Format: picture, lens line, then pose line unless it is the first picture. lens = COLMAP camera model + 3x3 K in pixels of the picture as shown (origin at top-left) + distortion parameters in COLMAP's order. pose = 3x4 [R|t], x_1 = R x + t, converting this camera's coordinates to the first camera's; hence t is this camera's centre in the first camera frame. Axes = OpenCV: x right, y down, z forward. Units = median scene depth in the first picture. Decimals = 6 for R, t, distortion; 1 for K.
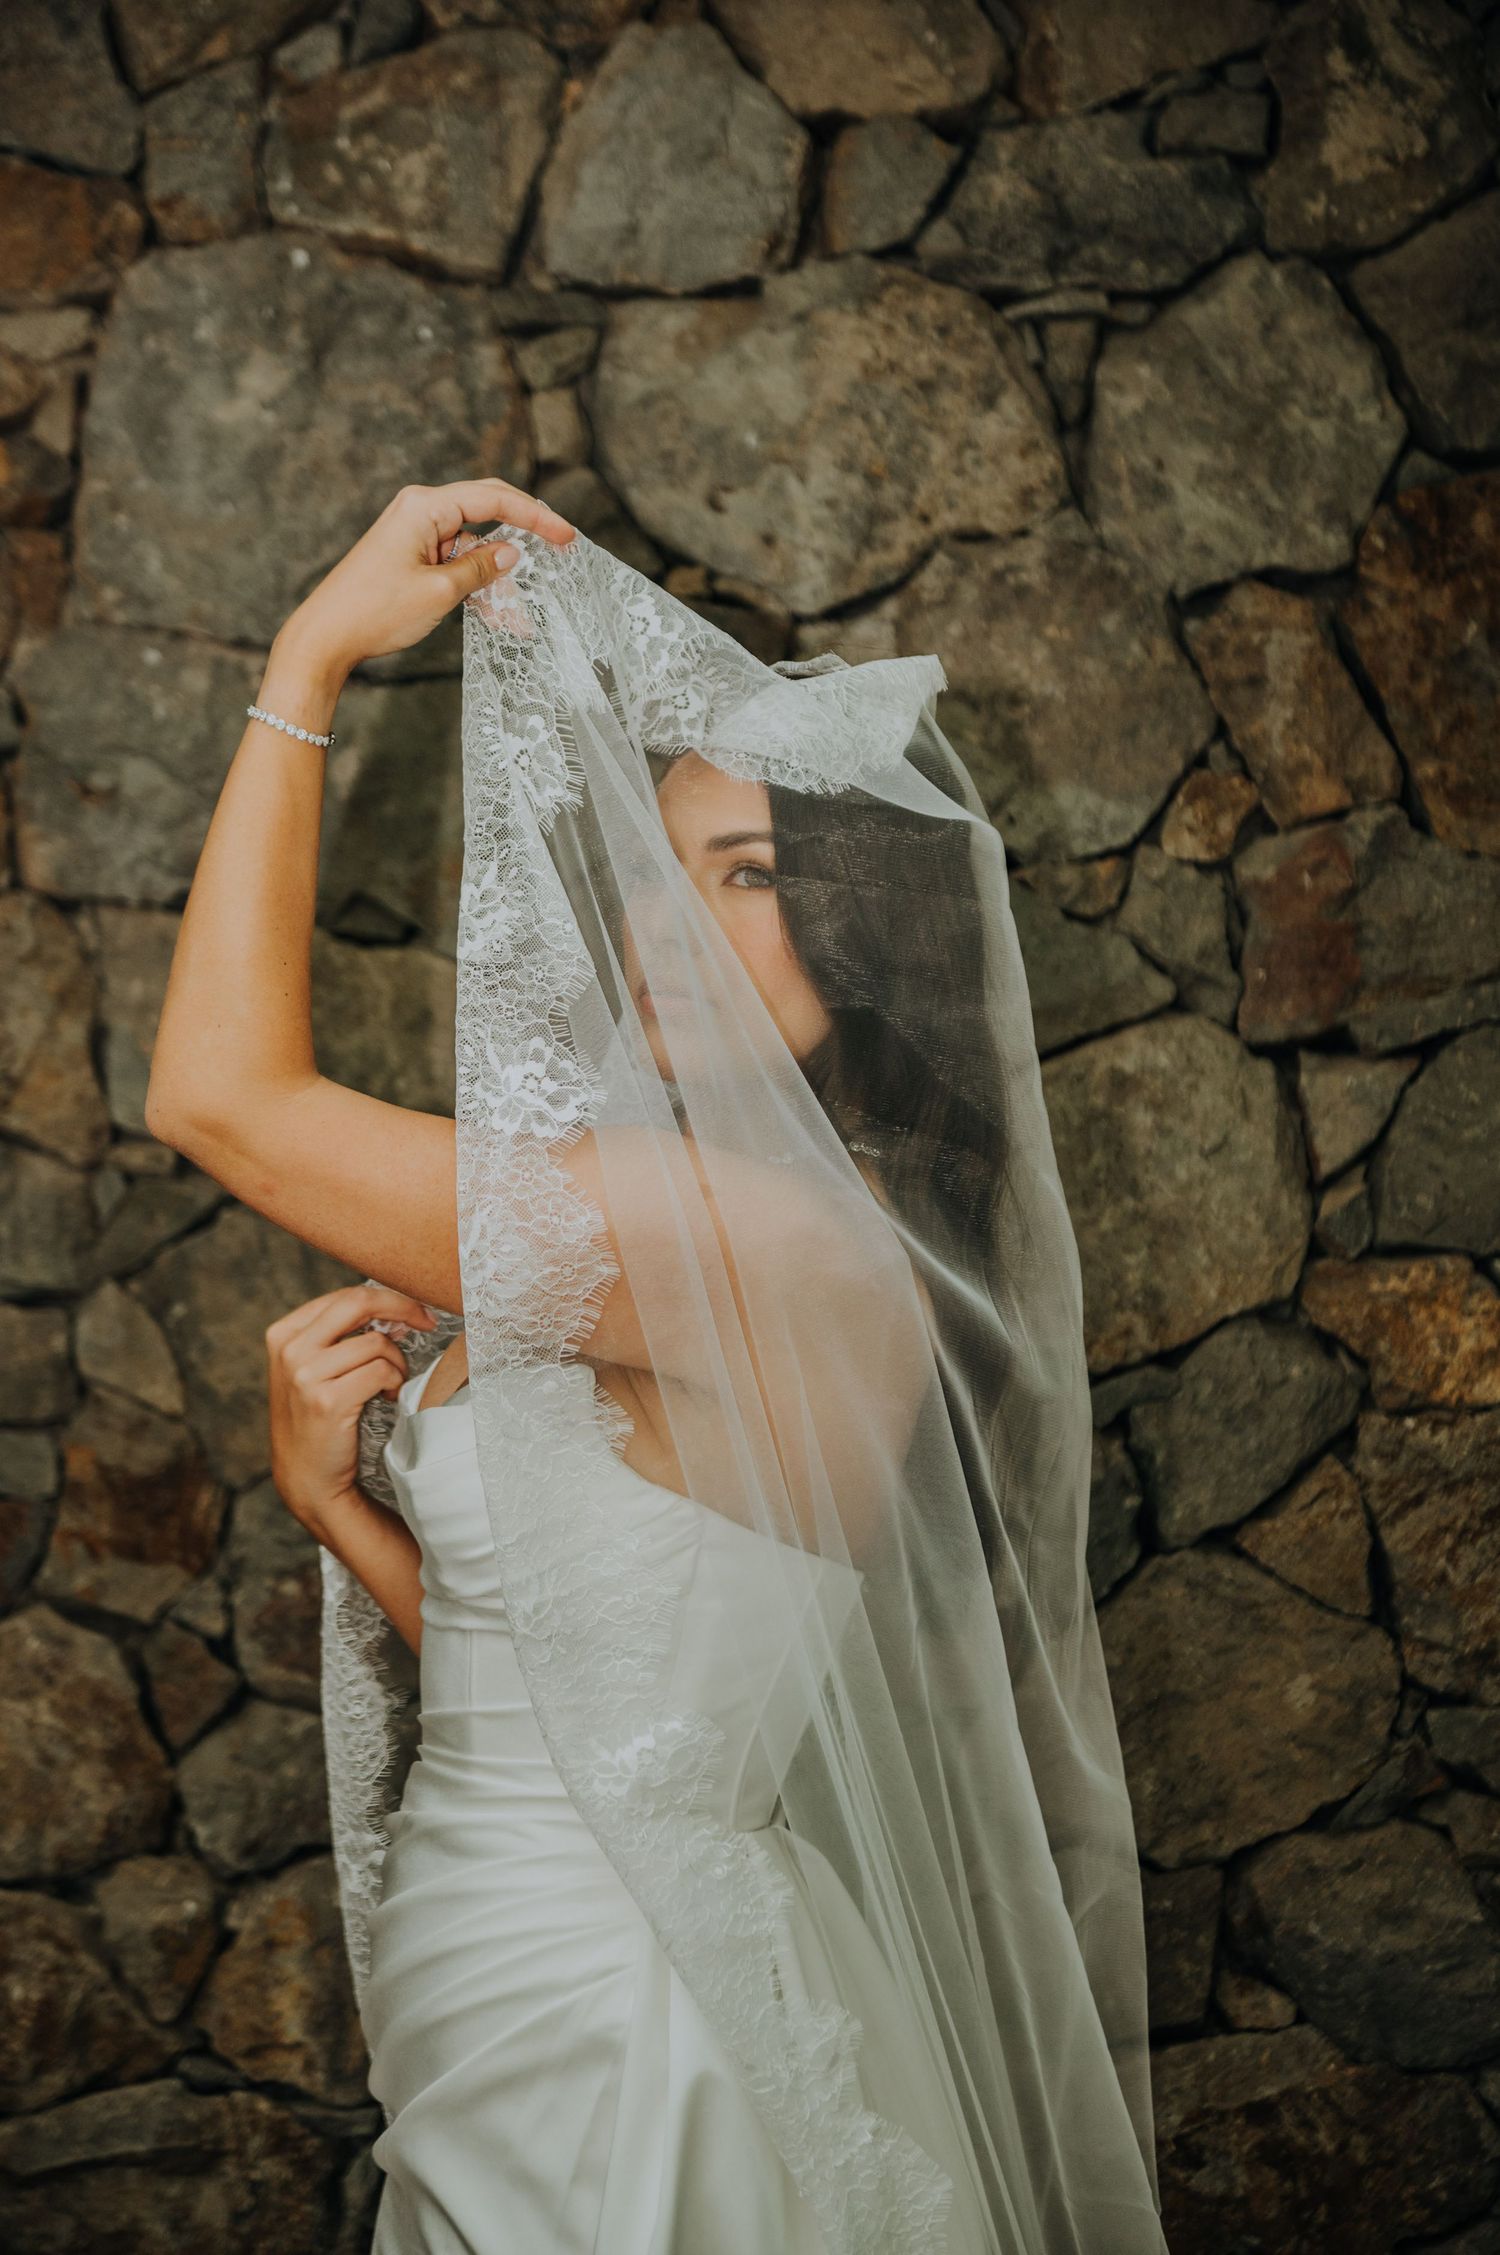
lens RADIAL K [[4846.6, 0, 750.0], [0, 4846.6, 1127.5], [0, 0, 1]] dist [0.161127, -0.319835]
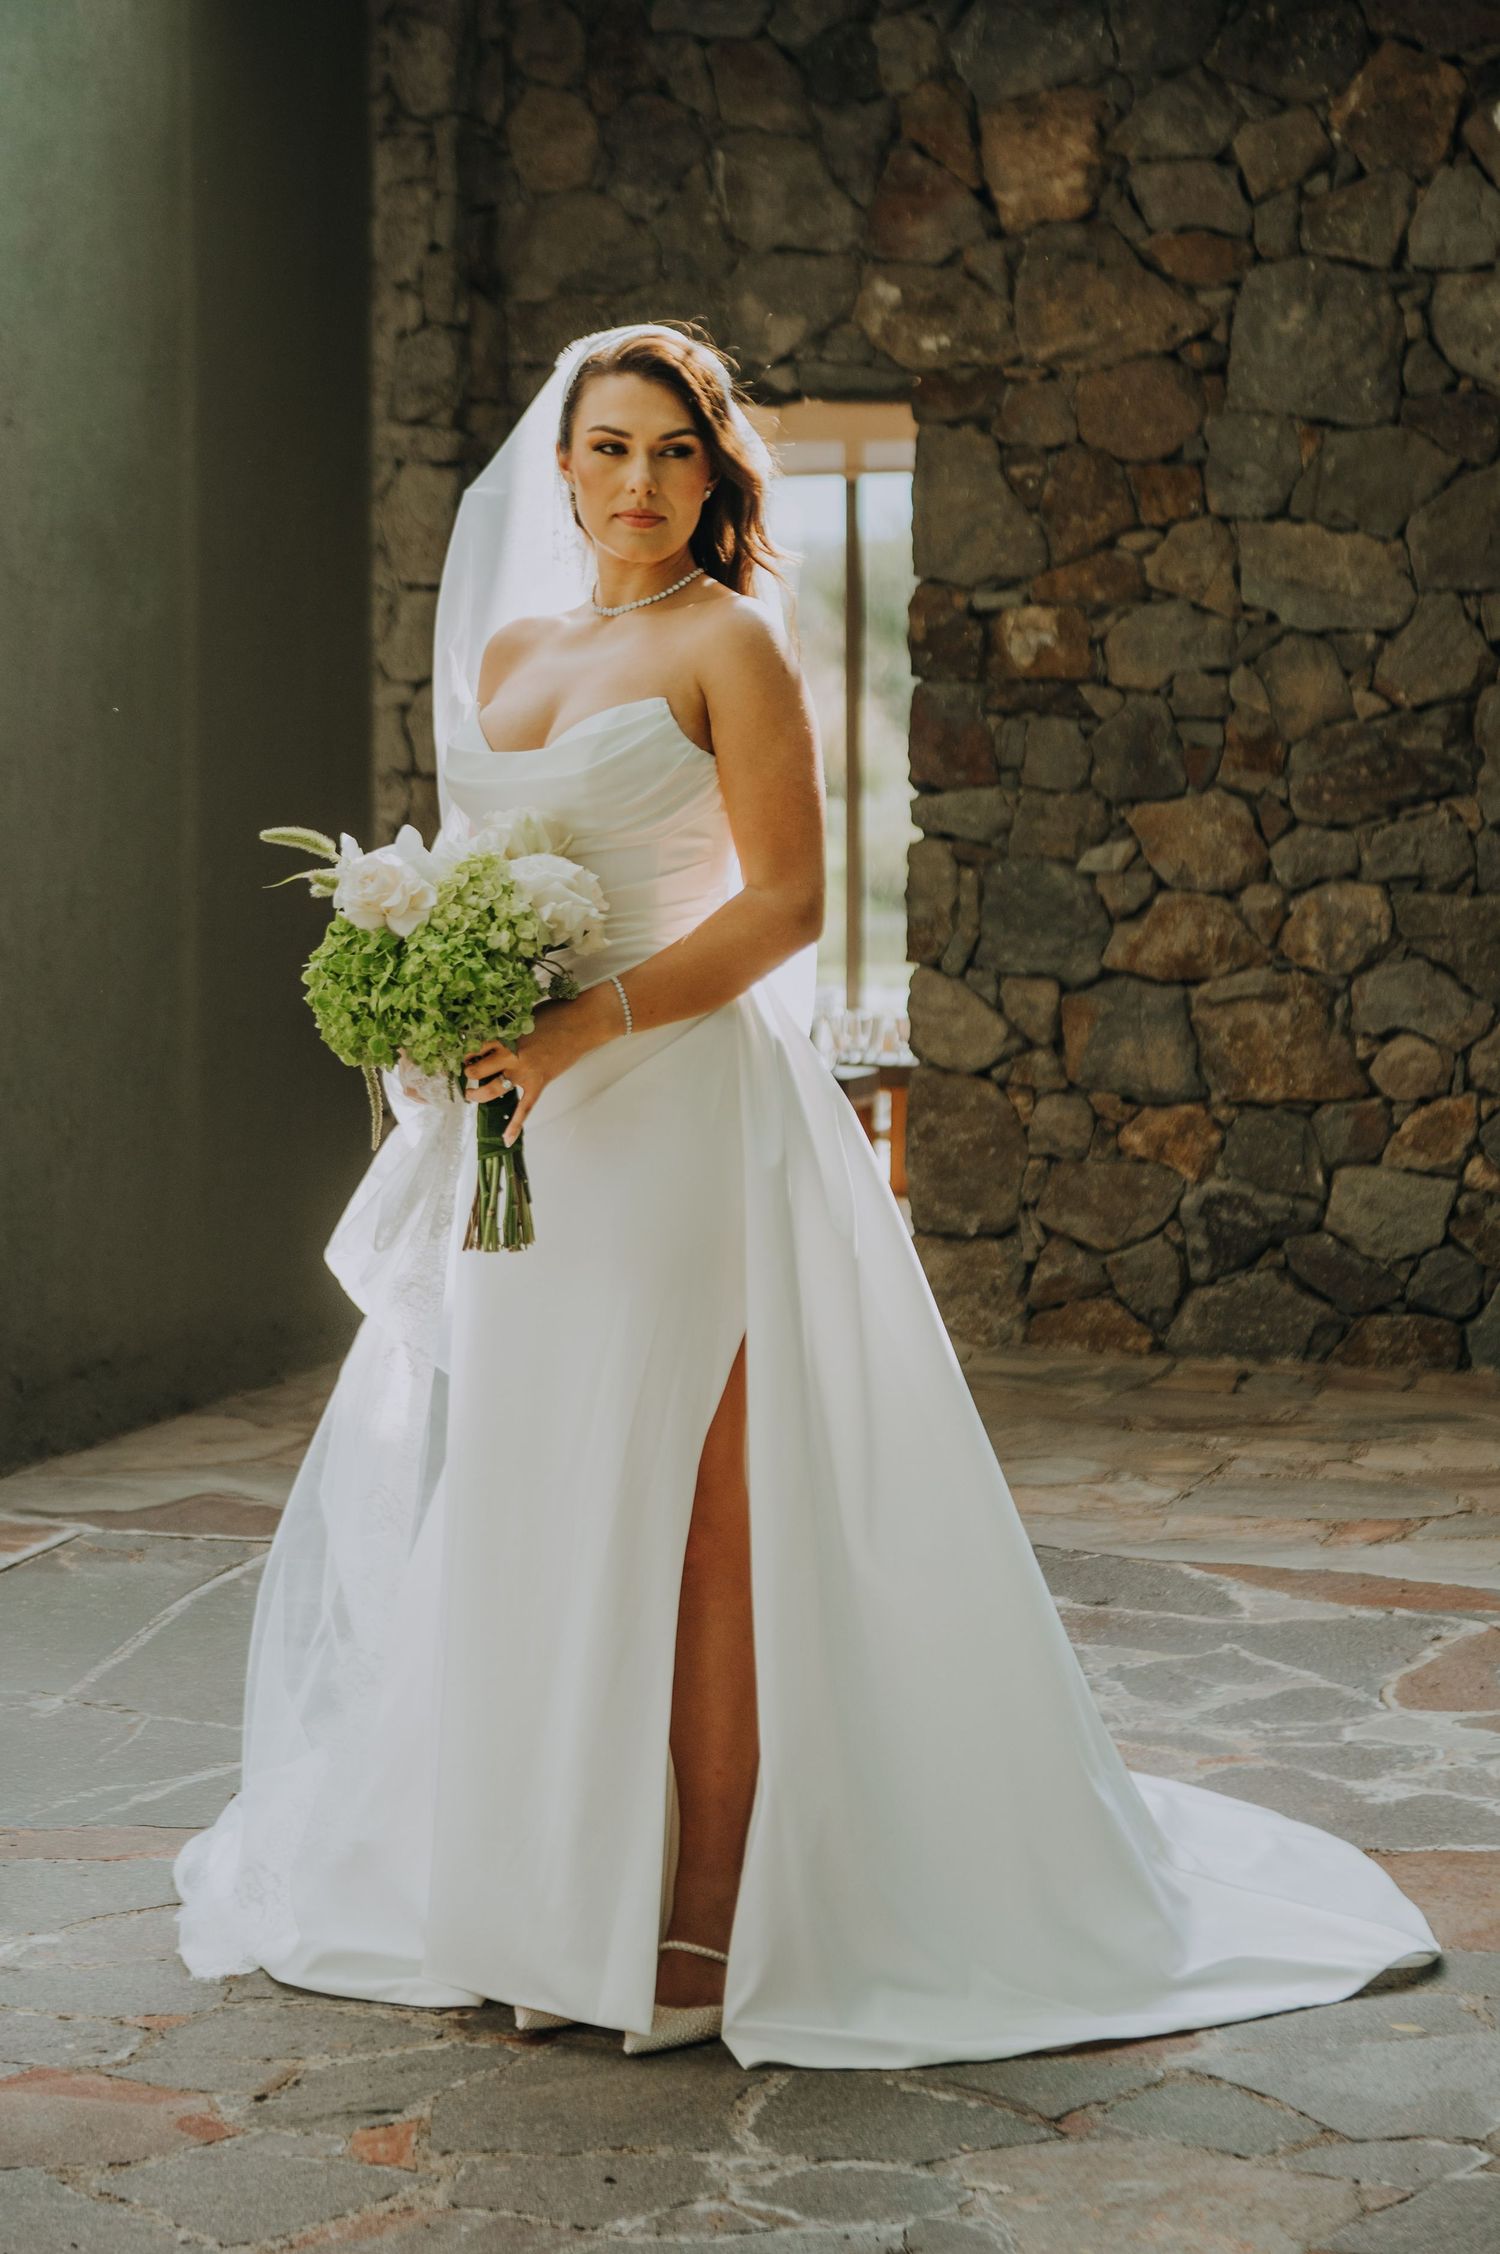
lens RADIAL K [[4784.2, 0, 750.0], [0, 4784.2, 1127.0], [0, 0, 1]] dist [-0.005621, 0.014985]
pose [[0.959862, 0.009268, -0.280320, 0.337468], [0.018684, 0.995121, 0.096876, 0.025077], [0.279850, -0.098225, 0.955006, -1.553794]]
